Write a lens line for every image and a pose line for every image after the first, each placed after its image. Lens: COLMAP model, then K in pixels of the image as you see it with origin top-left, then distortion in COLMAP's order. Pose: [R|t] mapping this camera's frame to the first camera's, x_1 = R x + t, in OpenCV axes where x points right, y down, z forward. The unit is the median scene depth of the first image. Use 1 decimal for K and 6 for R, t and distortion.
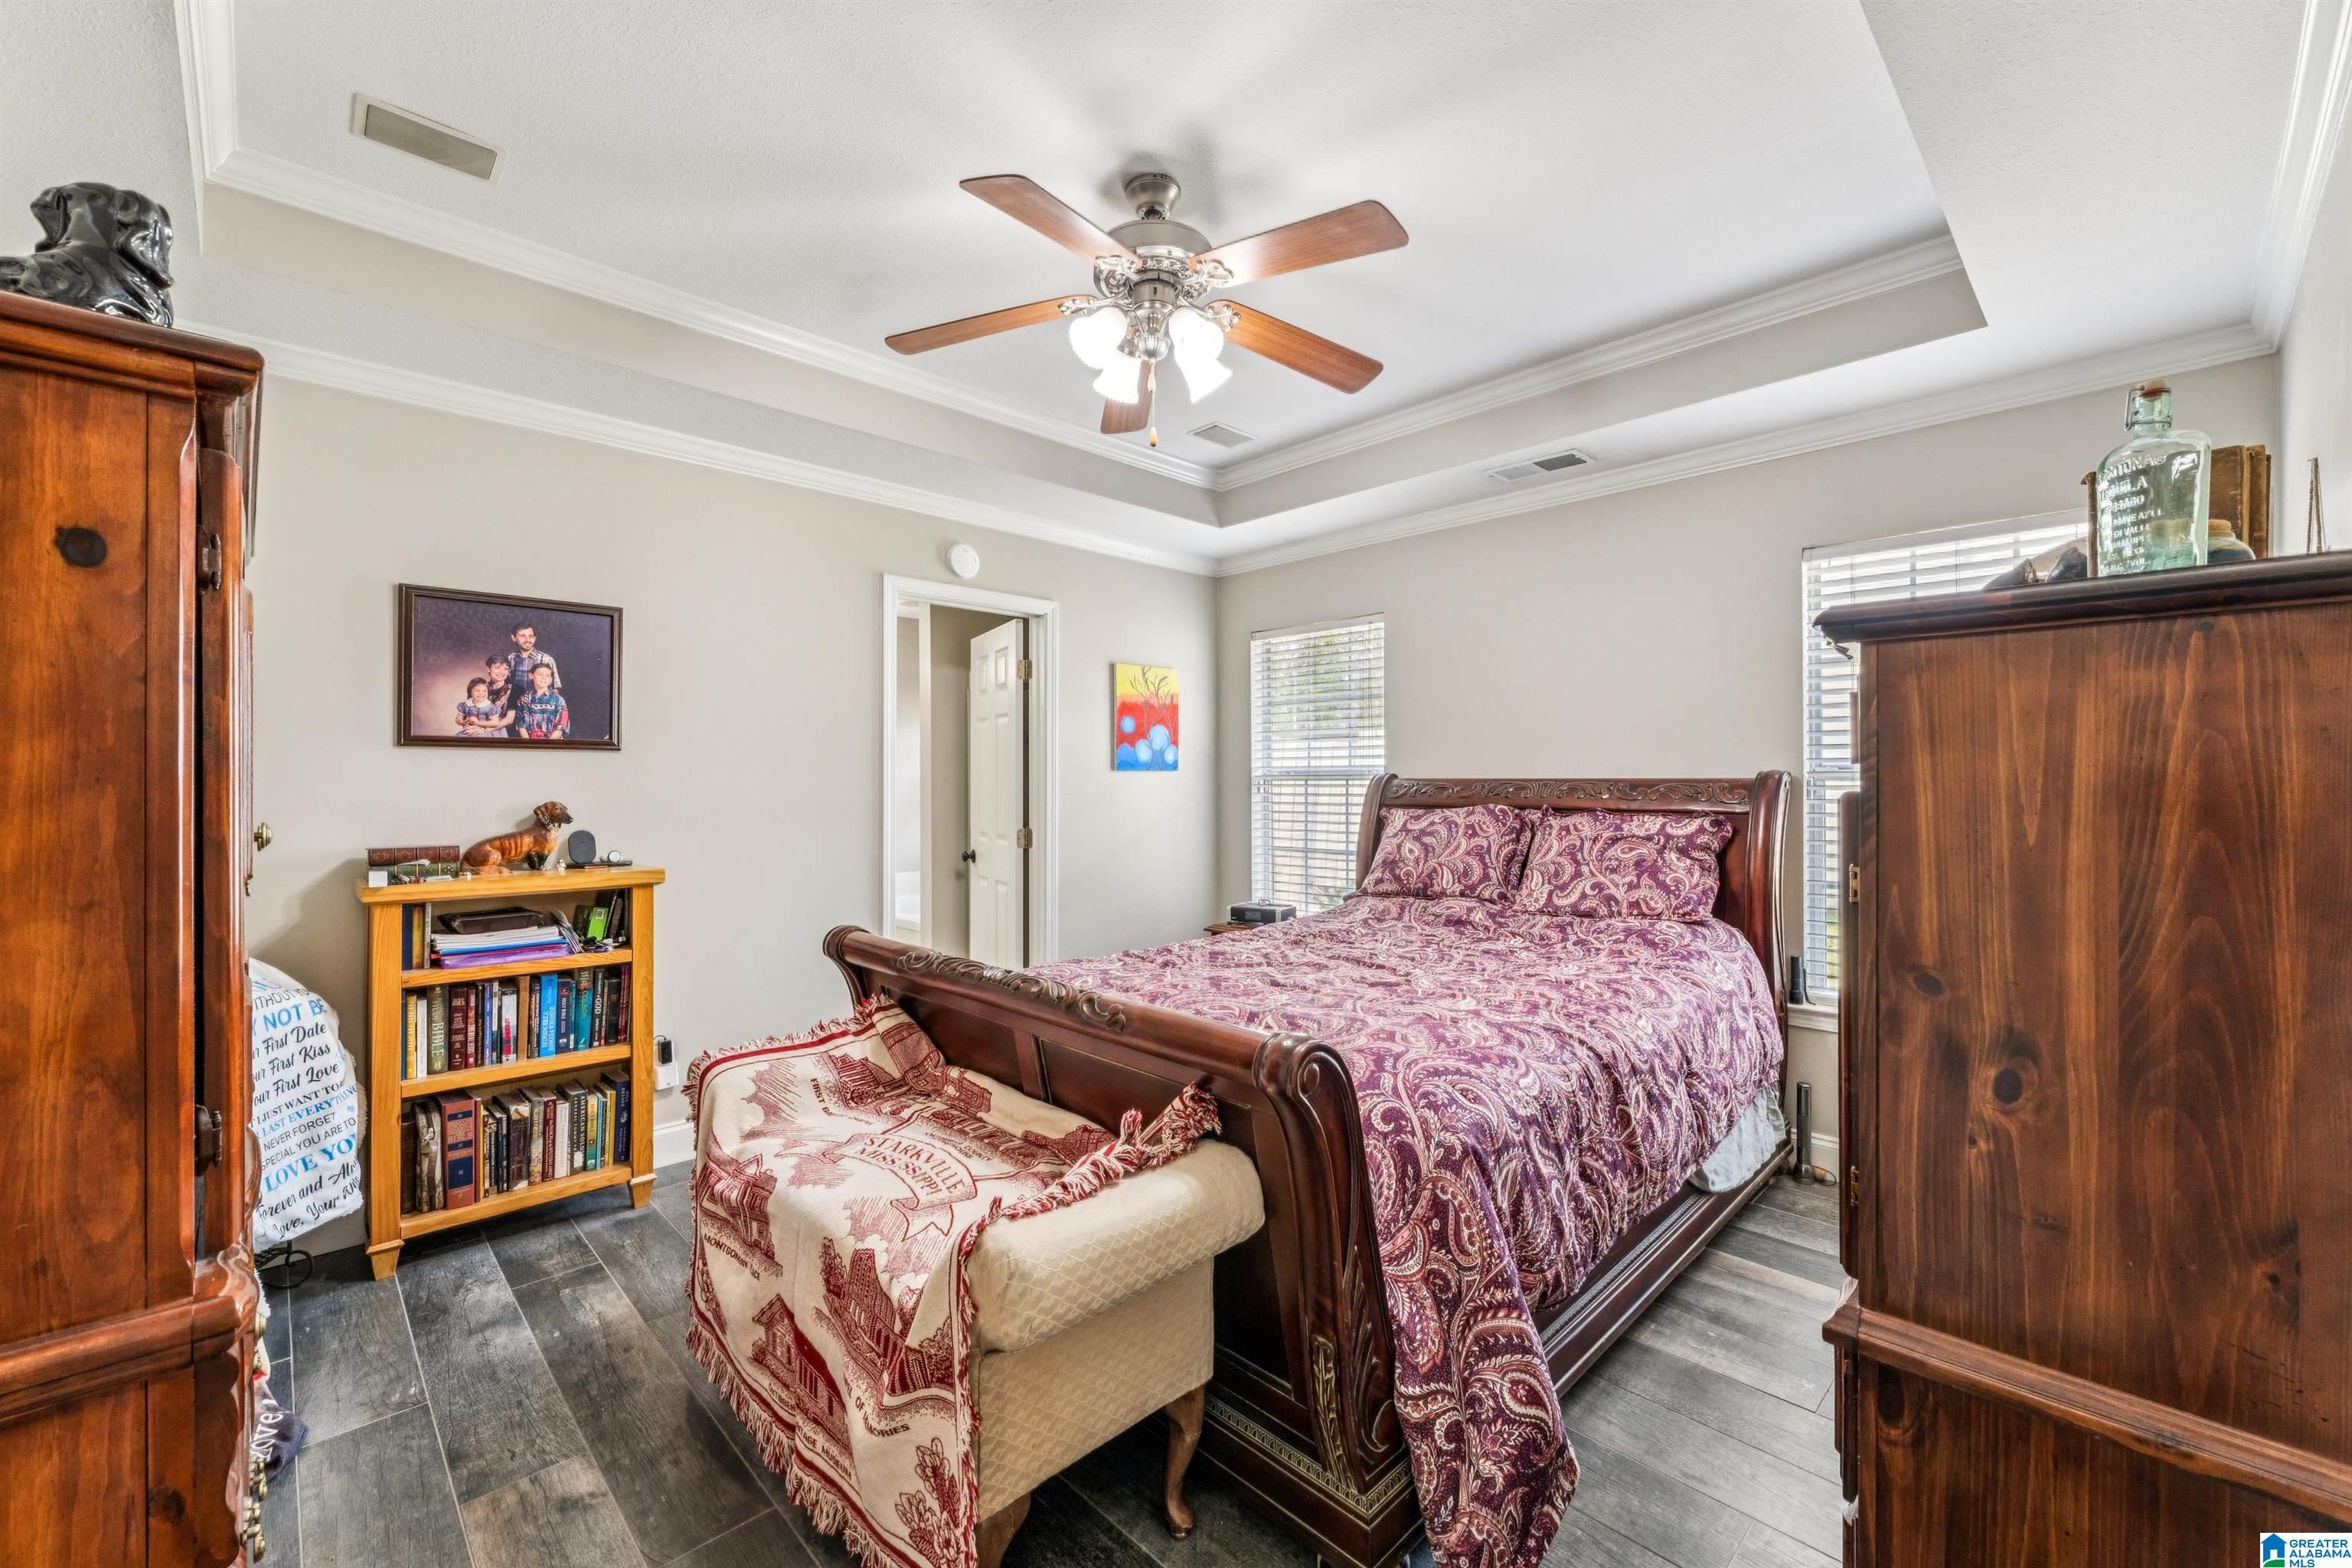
lens RADIAL K [[964.7, 0, 1176.0], [0, 964.7, 784.0], [0, 0, 1]] dist [0.000034, -0.000126]
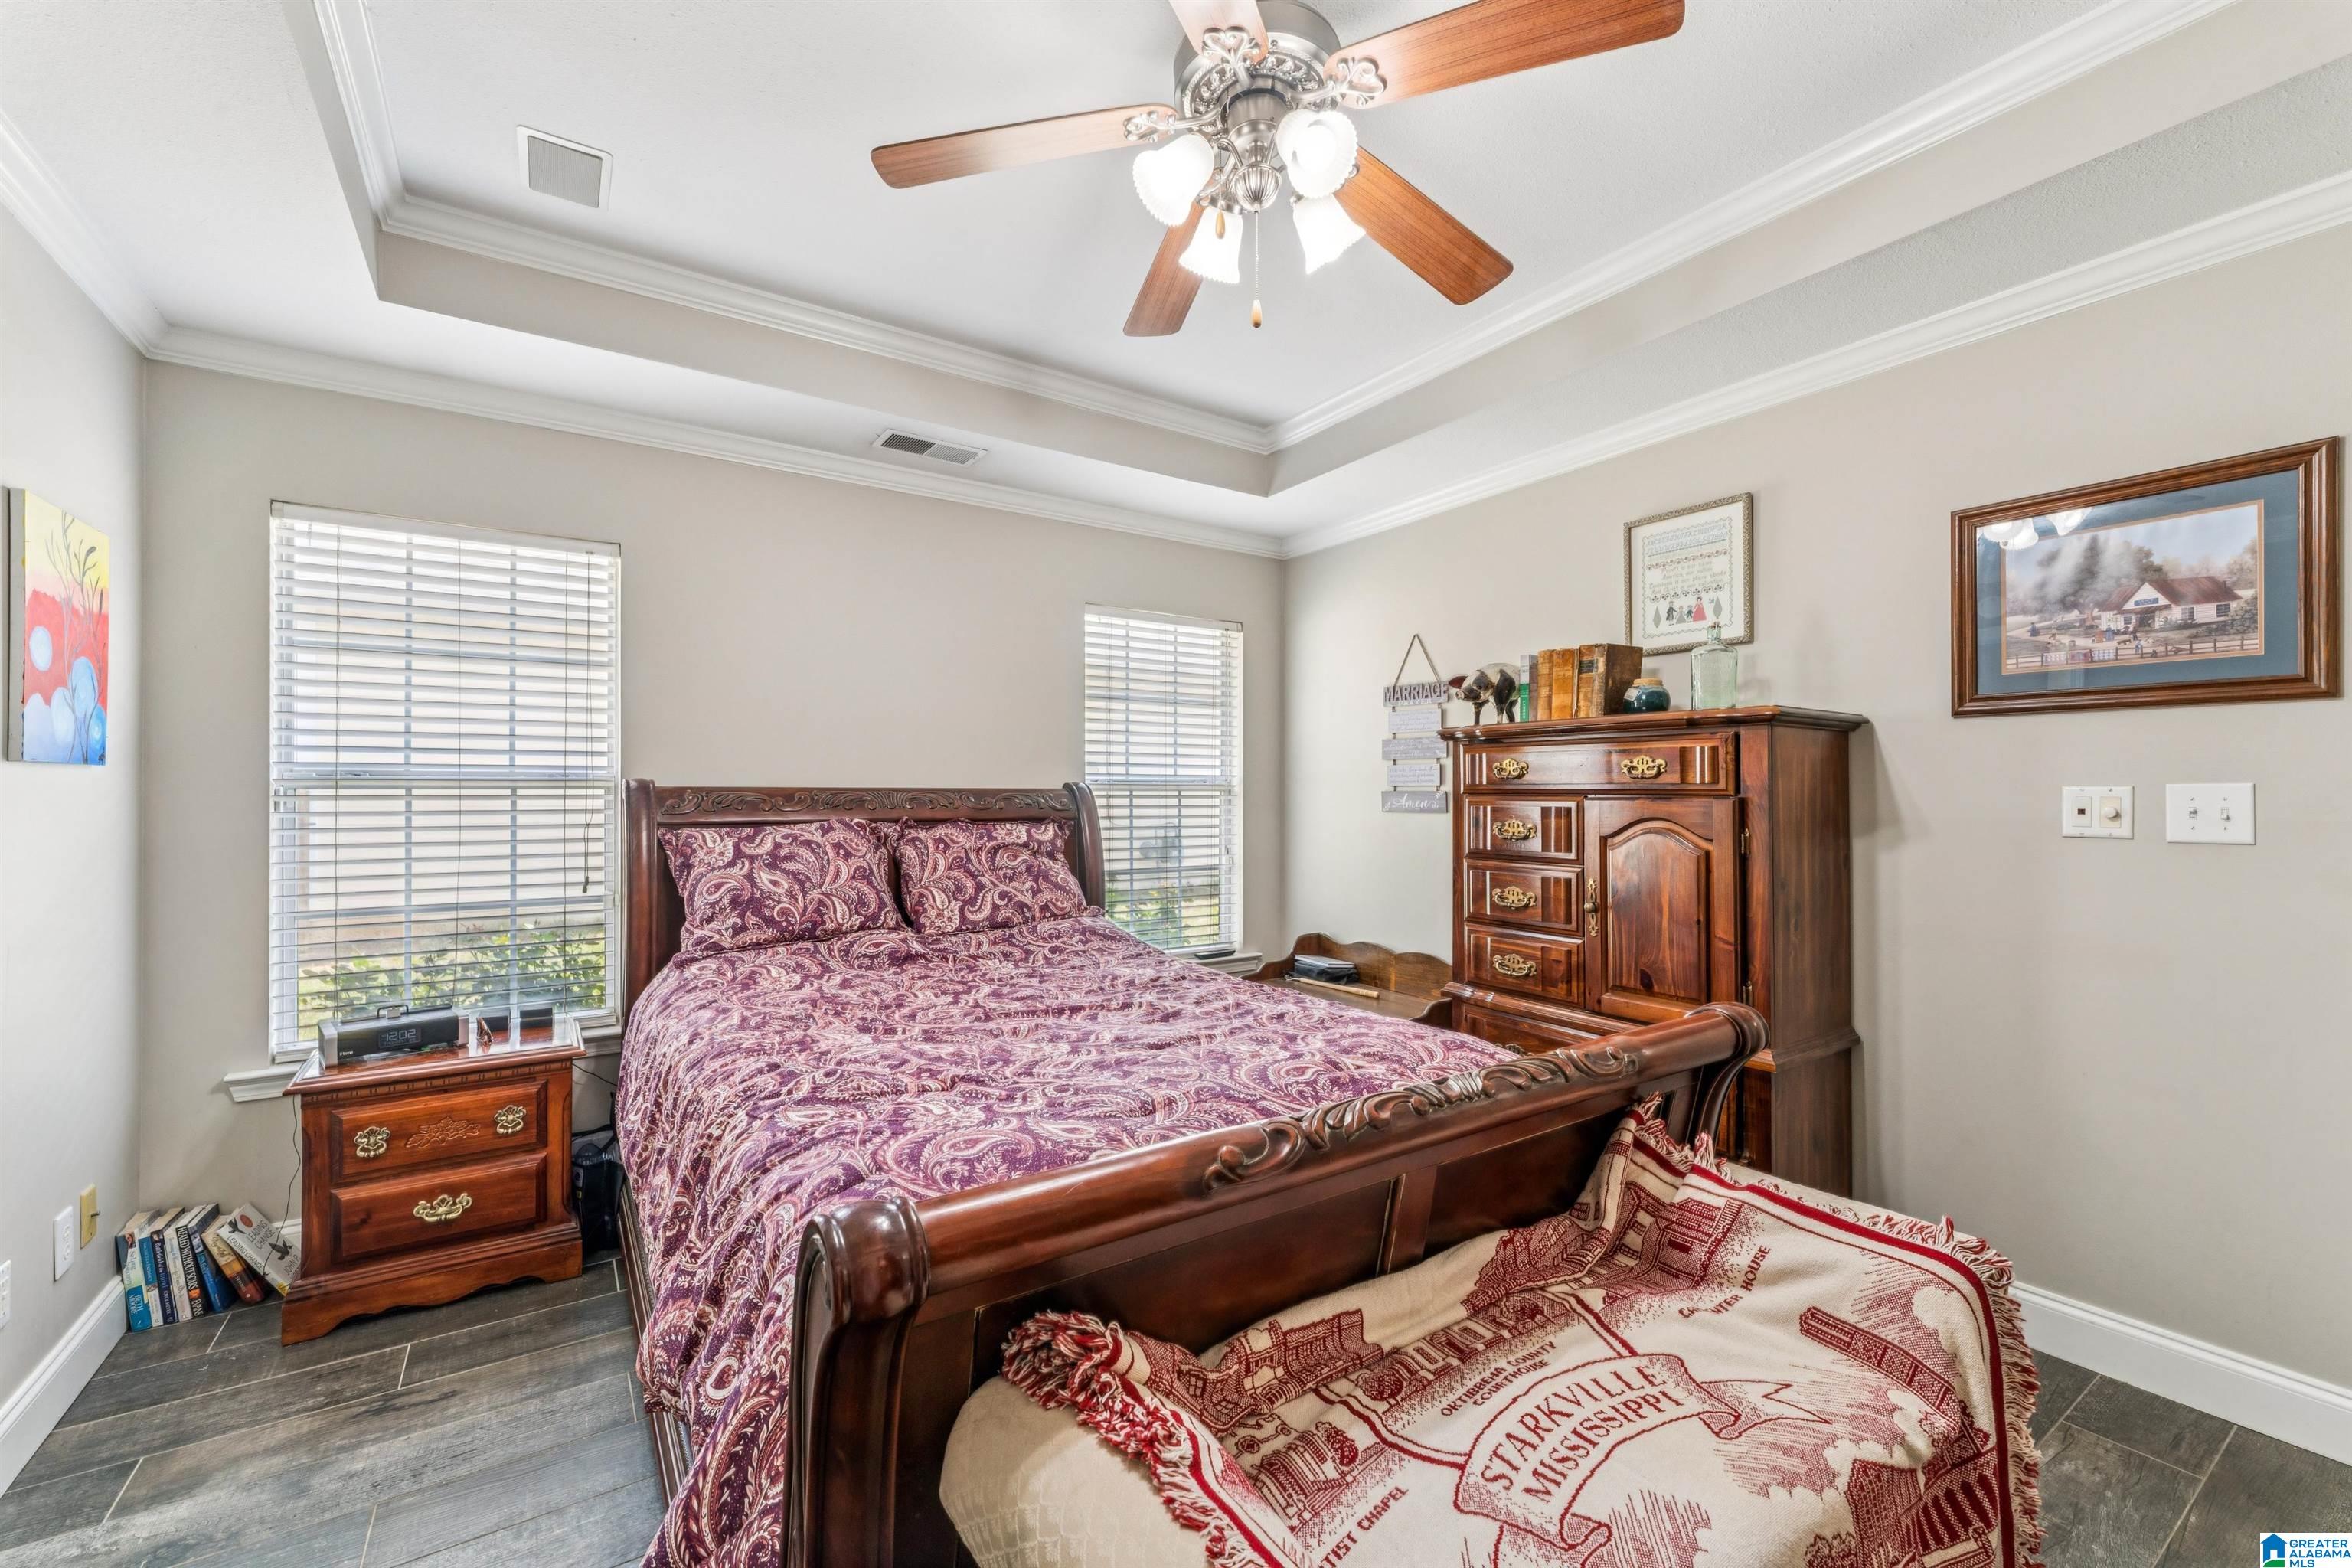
lens RADIAL K [[964.7, 0, 1176.0], [0, 964.7, 784.0], [0, 0, 1]] dist [0.000034, -0.000126]
pose [[0.168456, 0.010004, 0.985658, -0.502174], [0.003284, 0.999937, -0.010710, 0.001404], [-0.985704, 0.005042, 0.168413, 0.632302]]
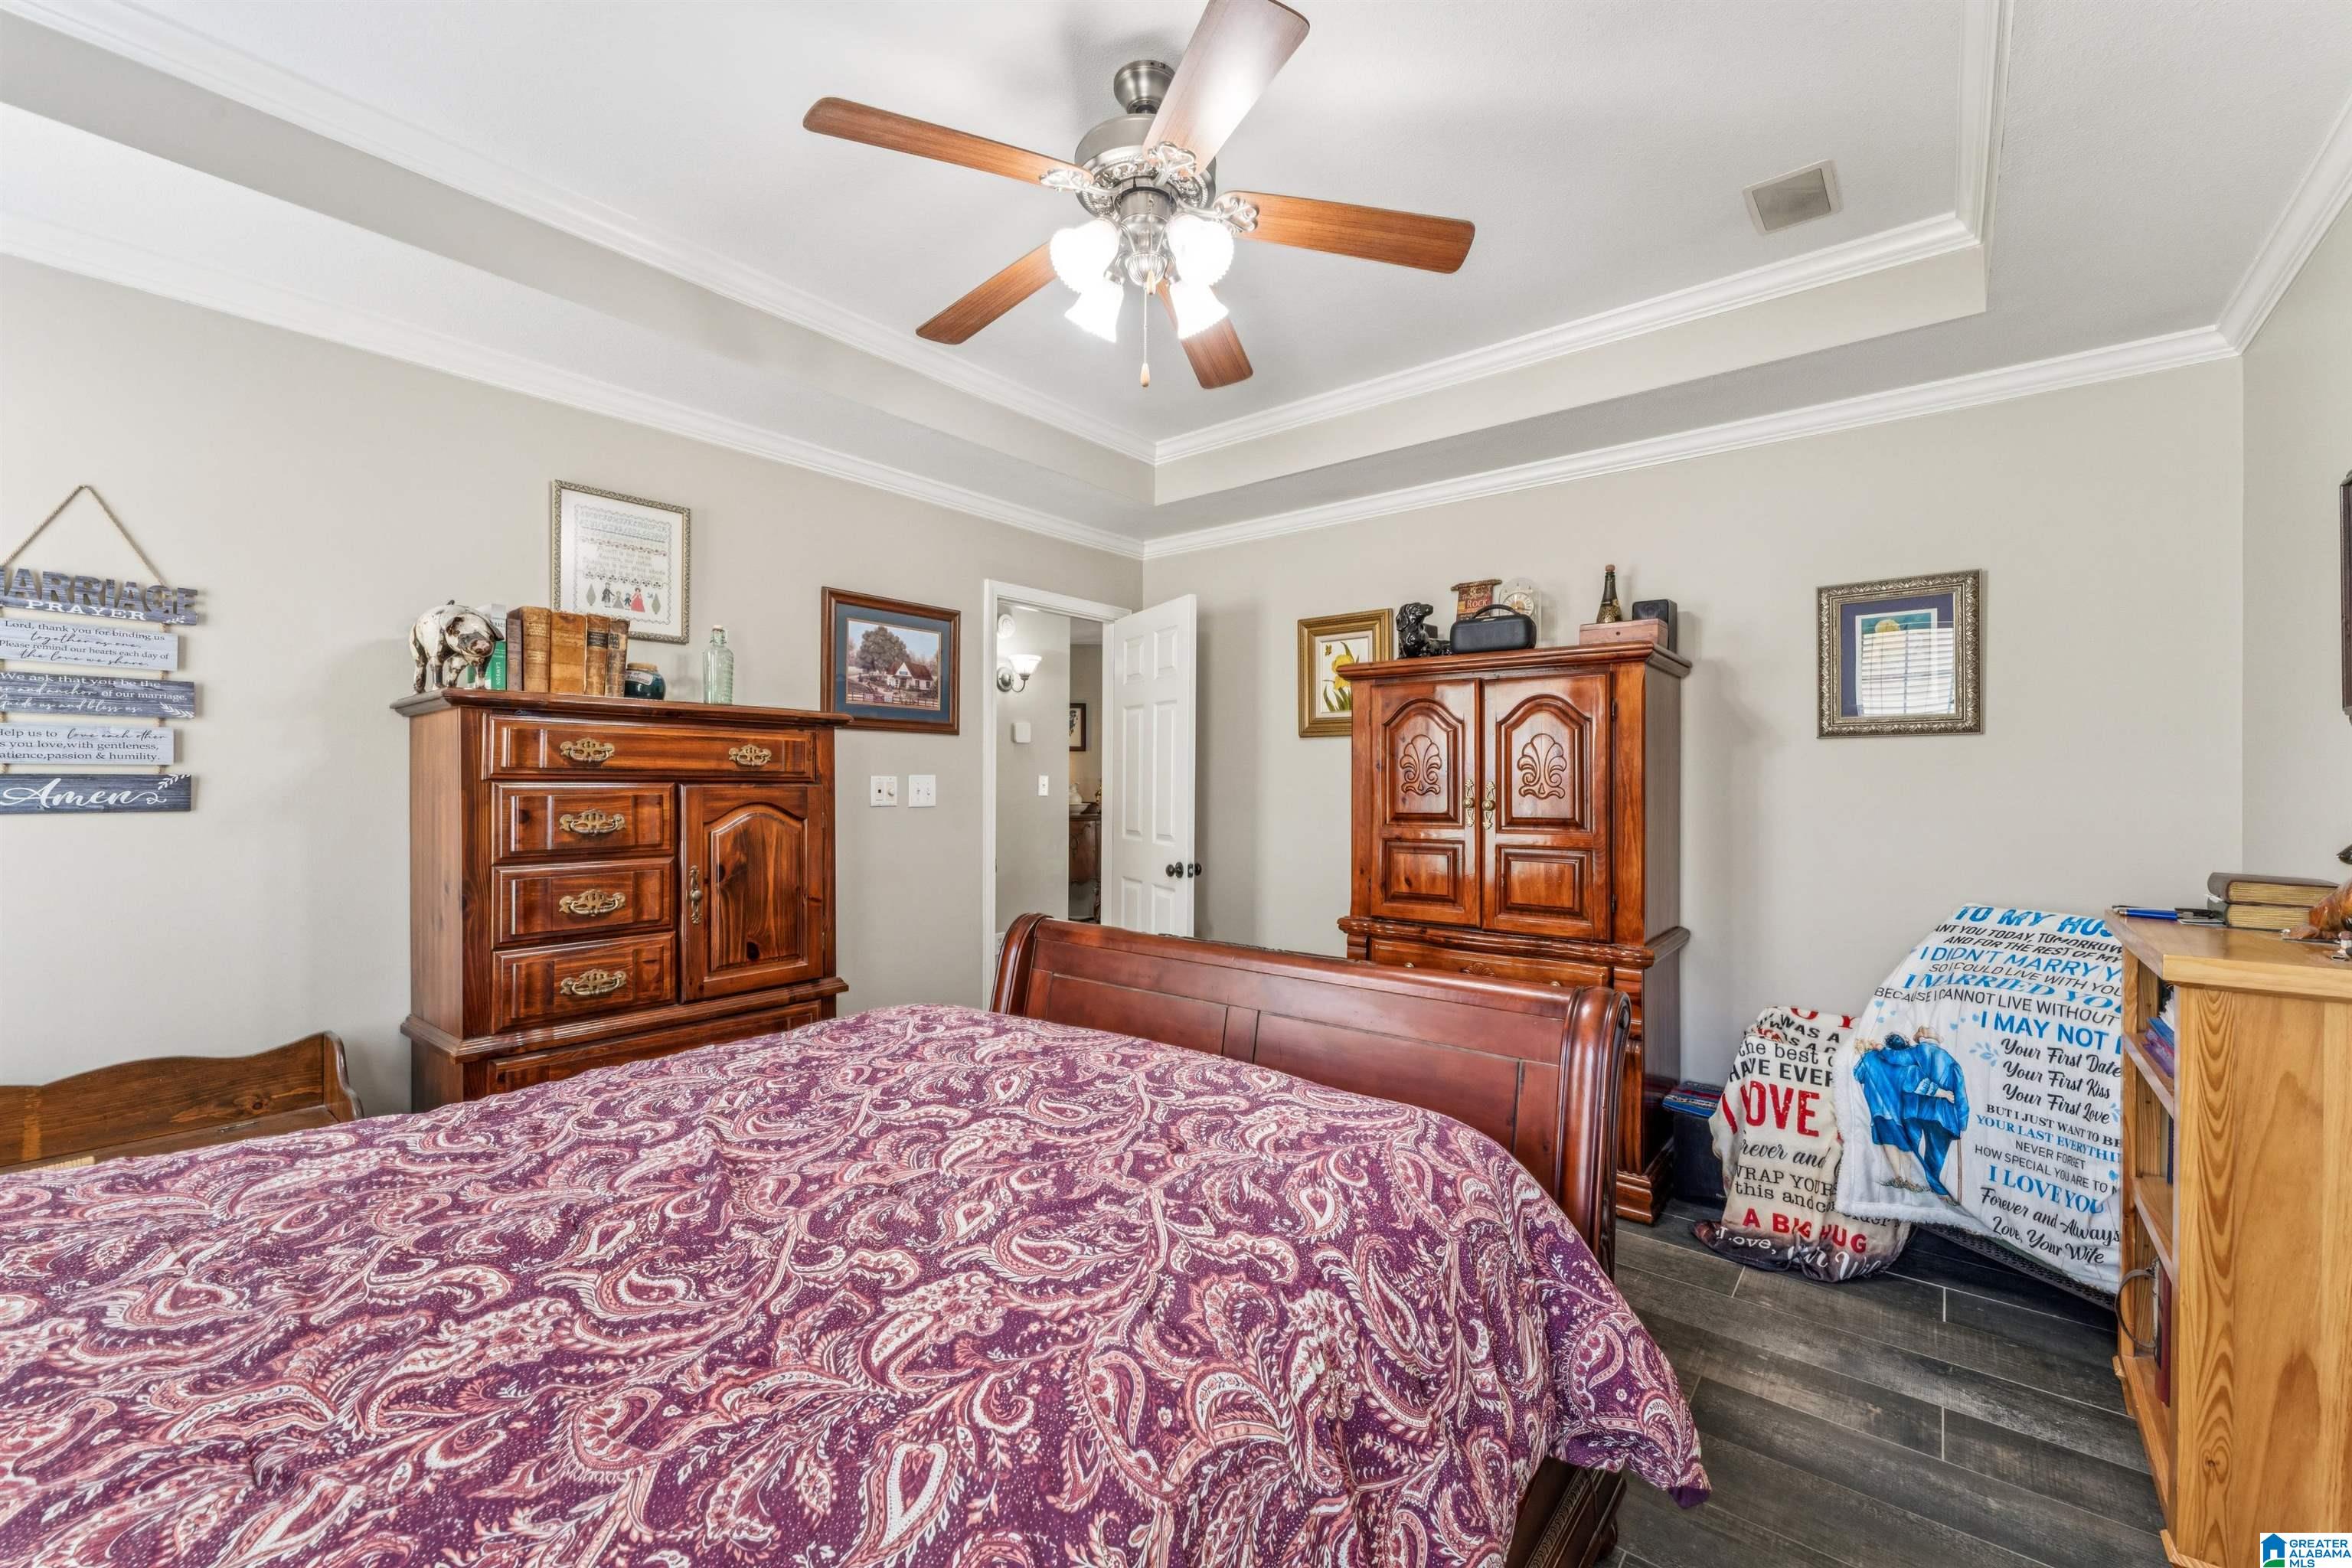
lens RADIAL K [[964.7, 0, 1176.0], [0, 964.7, 784.0], [0, 0, 1]] dist [0.000034, -0.000126]
pose [[-0.990302, -0.004727, -0.138852, 0.048981], [-0.005792, 0.999957, 0.007271, -0.002957], [0.138812, 0.008005, -0.990286, 1.251666]]
